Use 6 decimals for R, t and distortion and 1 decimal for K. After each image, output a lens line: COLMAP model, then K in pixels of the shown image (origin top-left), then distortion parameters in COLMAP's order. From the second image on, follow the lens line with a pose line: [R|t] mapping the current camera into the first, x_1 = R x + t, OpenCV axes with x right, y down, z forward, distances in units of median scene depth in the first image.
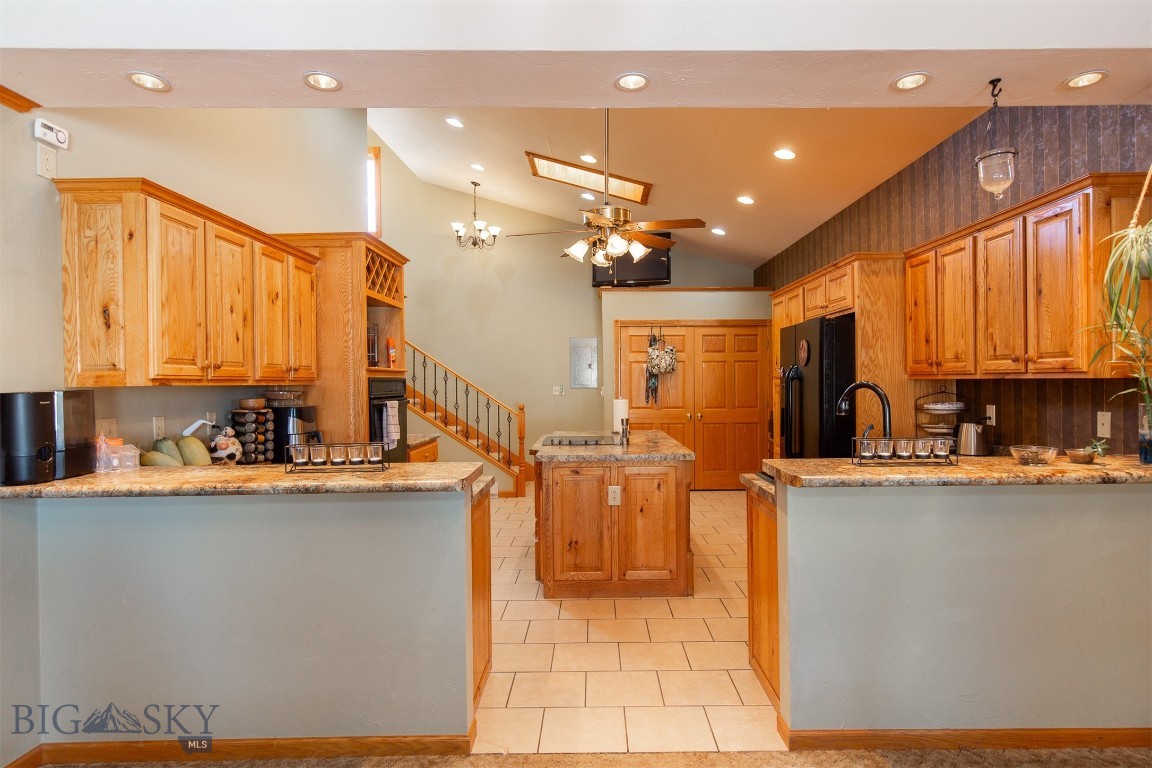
lens RADIAL K [[628.3, 0, 575.8], [0, 628.3, 382.7], [0, 0, 1]] dist [0.002557, -0.000362]
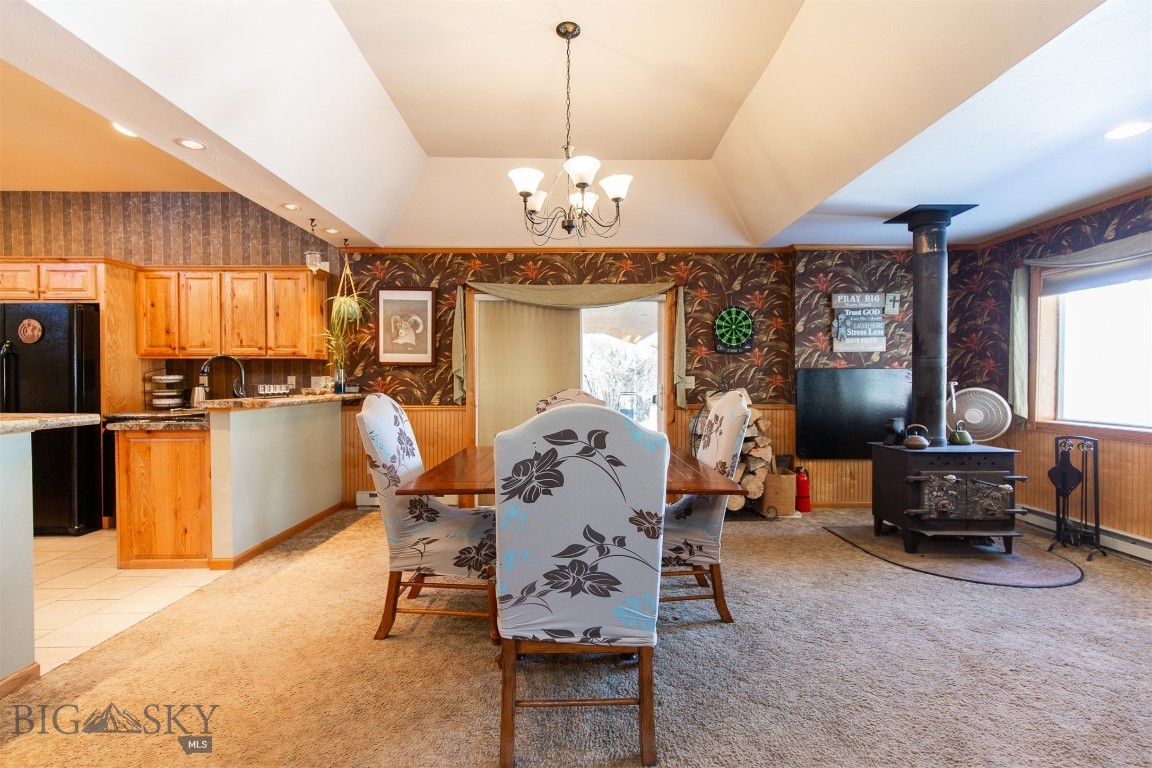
lens RADIAL K [[522.7, 0, 591.7], [0, 522.7, 390.4], [0, 0, 1]] dist [0.008799, -0.002013]
pose [[-0.033128, -0.012085, 0.999378, -0.645433], [0.002678, 0.999922, 0.012180, 0.052464], [-0.999448, 0.003080, -0.033094, 0.048313]]
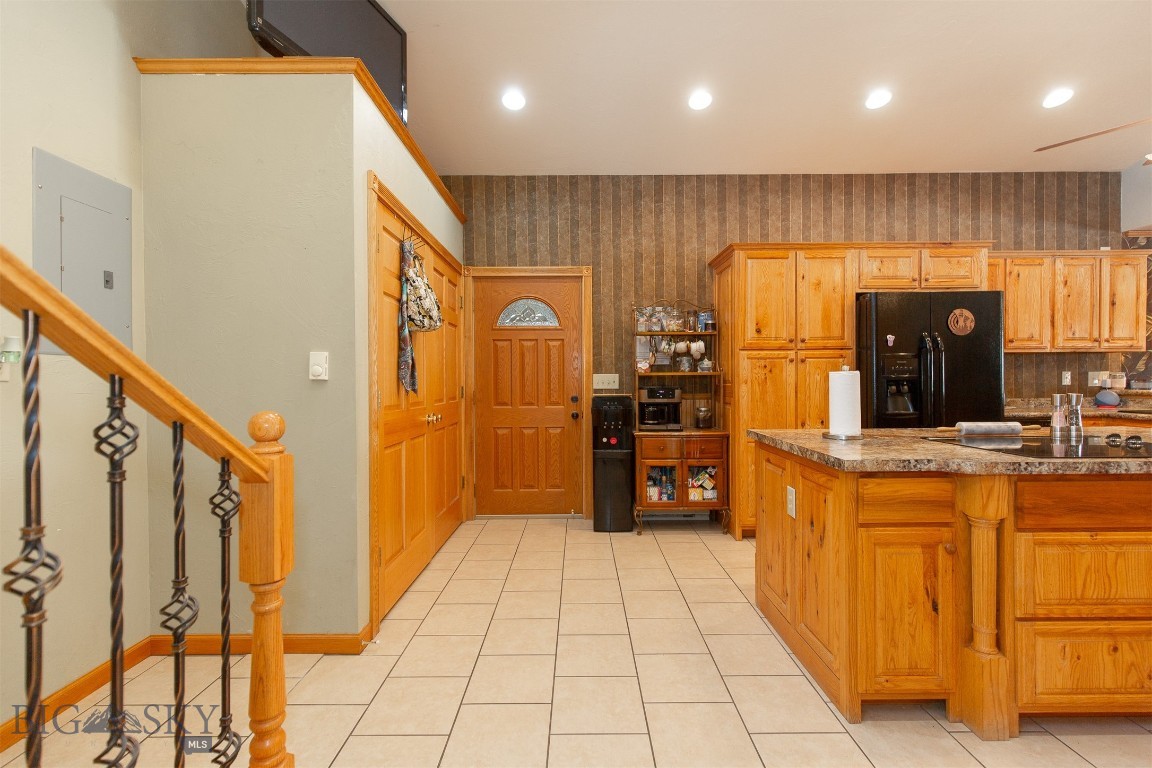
lens RADIAL K [[522.7, 0, 576.8], [0, 522.7, 386.7], [0, 0, 1]] dist [0.008799, -0.002013]
pose [[-0.031601, -0.003461, 0.999495, -0.495085], [0.008968, 0.999953, 0.003746, 0.051317], [-0.999460, 0.009082, -0.031568, 1.774685]]
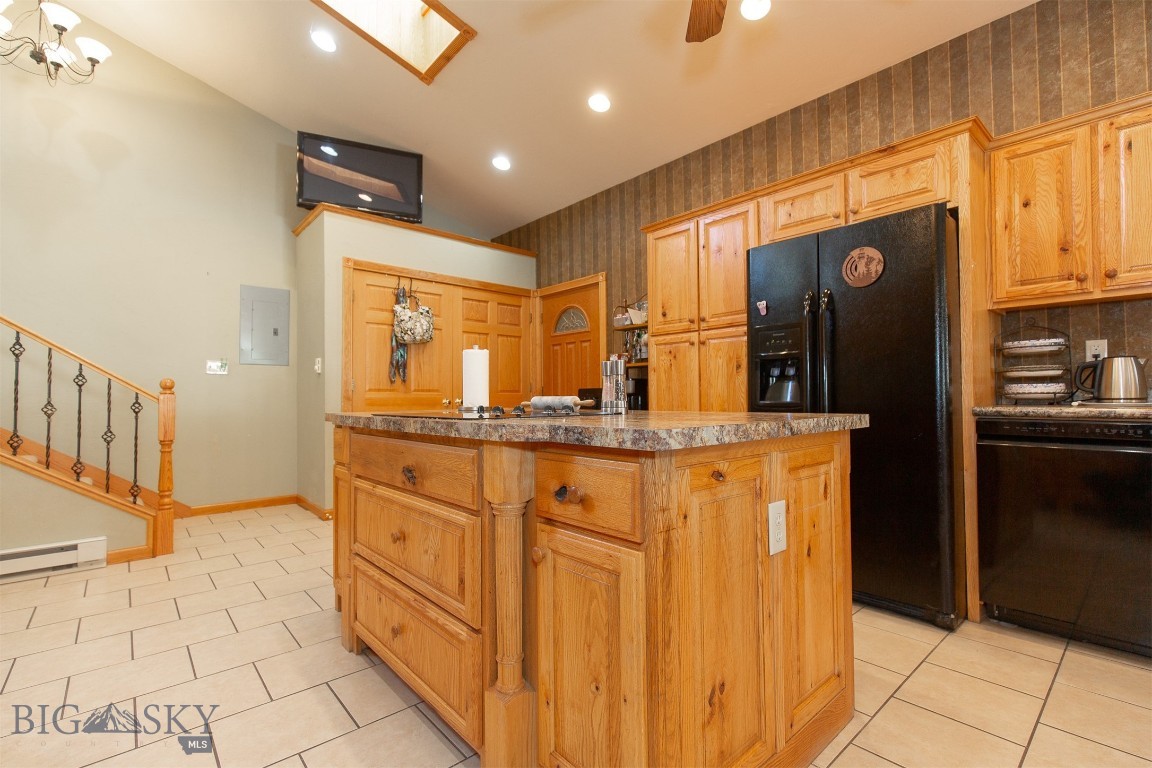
lens RADIAL K [[522.7, 0, 572.3], [0, 522.7, 385.7], [0, 0, 1]] dist [0.008799, -0.002013]
pose [[0.738552, 0.022481, 0.673821, -0.259803], [-0.001321, 0.999490, -0.031898, 0.105358], [-0.674195, 0.022668, 0.738206, 0.863382]]
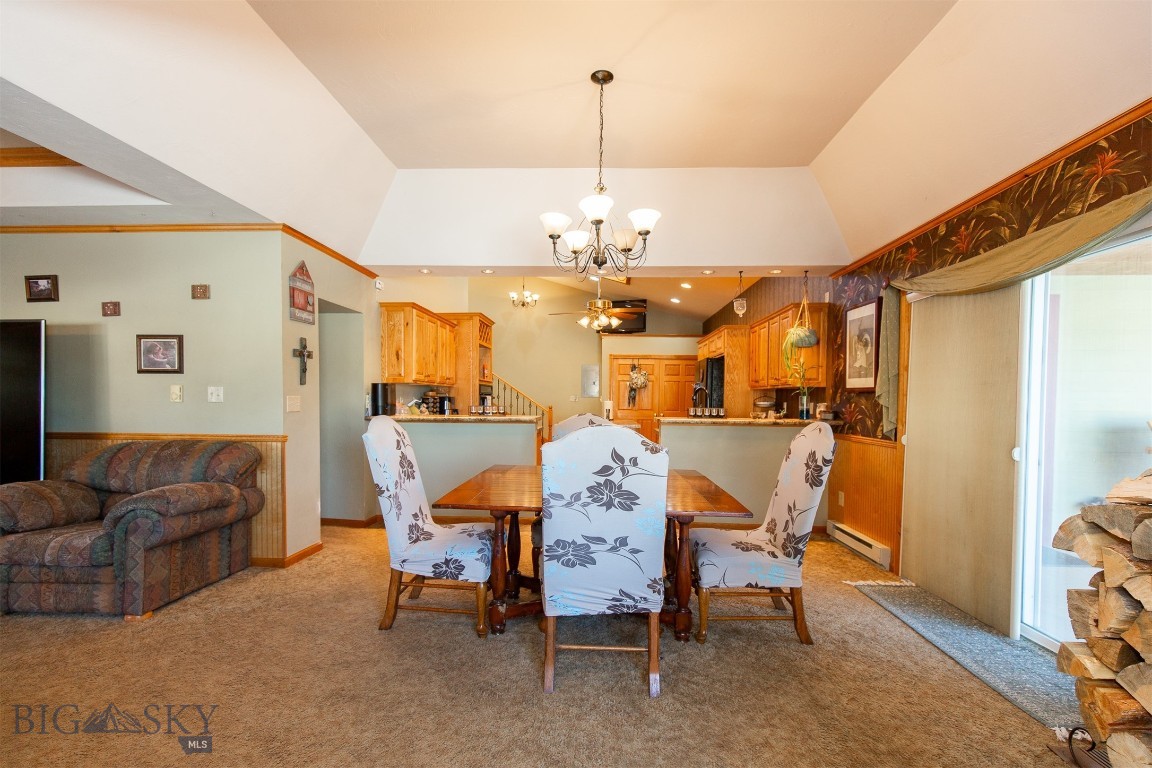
lens RADIAL K [[522.7, 0, 563.9], [0, 522.7, 411.0], [0, 0, 1]] dist [0.008799, -0.002013]
pose [[0.998623, 0.020934, -0.048098, 0.025270], [-0.019968, 0.999591, 0.020485, 0.038843], [0.048507, -0.019497, 0.998633, -0.664042]]
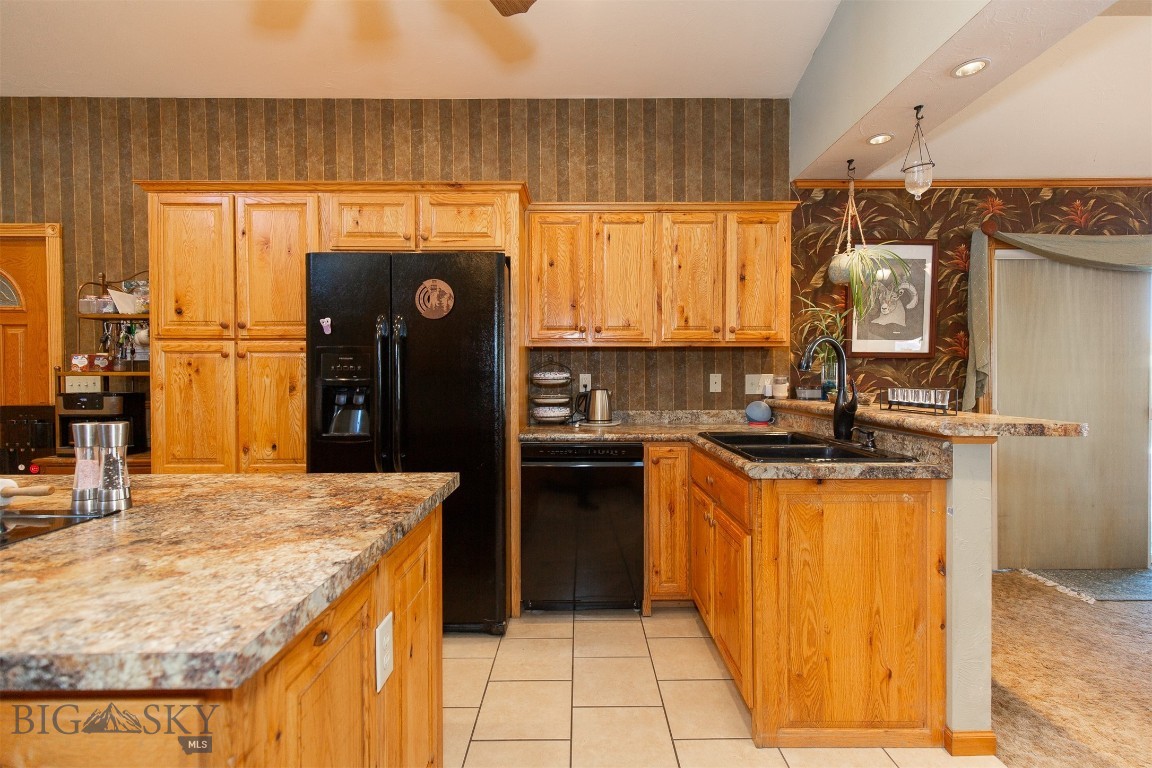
lens RADIAL K [[522.7, 0, 584.1], [0, 522.7, 383.7], [0, 0, 1]] dist [0.008799, -0.002013]
pose [[-0.026183, -0.002862, 0.999653, -0.213534], [0.002635, 0.999992, 0.002932, 0.044871], [-0.999654, 0.002711, -0.026175, 0.925675]]
